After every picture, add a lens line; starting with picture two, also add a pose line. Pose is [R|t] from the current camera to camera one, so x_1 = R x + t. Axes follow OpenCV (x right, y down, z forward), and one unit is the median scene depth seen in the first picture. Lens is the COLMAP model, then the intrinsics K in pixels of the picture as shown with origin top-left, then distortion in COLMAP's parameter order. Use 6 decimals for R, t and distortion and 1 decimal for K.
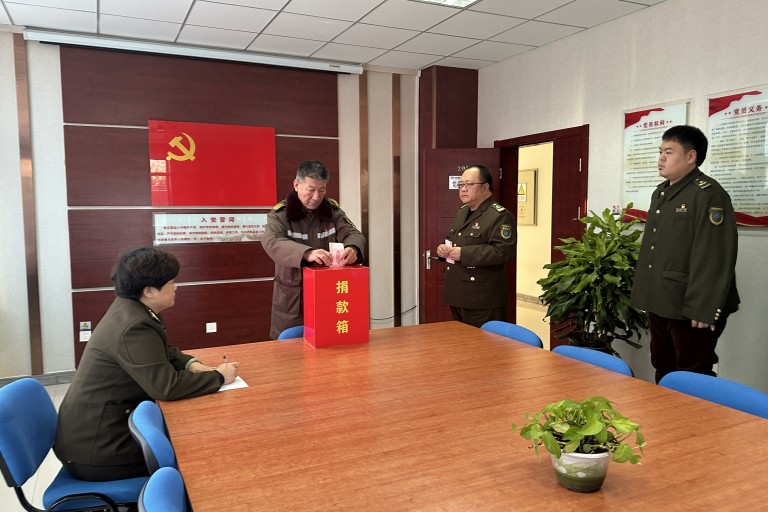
lens RADIAL K [[595.8, 0, 384.0], [0, 595.8, 256.0], [0, 0, 1]] dist [0.075443, -0.094988]
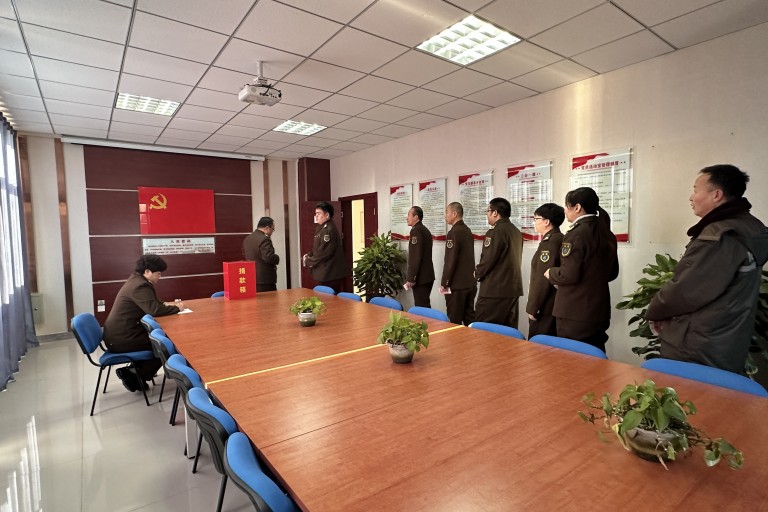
lens RADIAL K [[396.9, 0, 384.0], [0, 396.9, 256.0], [0, 0, 1]] dist [0.003053, 0.000353]
pose [[0.980630, -0.022996, 0.194516, 0.092100], [0.027030, 0.999471, -0.018110, 0.022305], [-0.193997, 0.023017, 0.980732, -0.298443]]
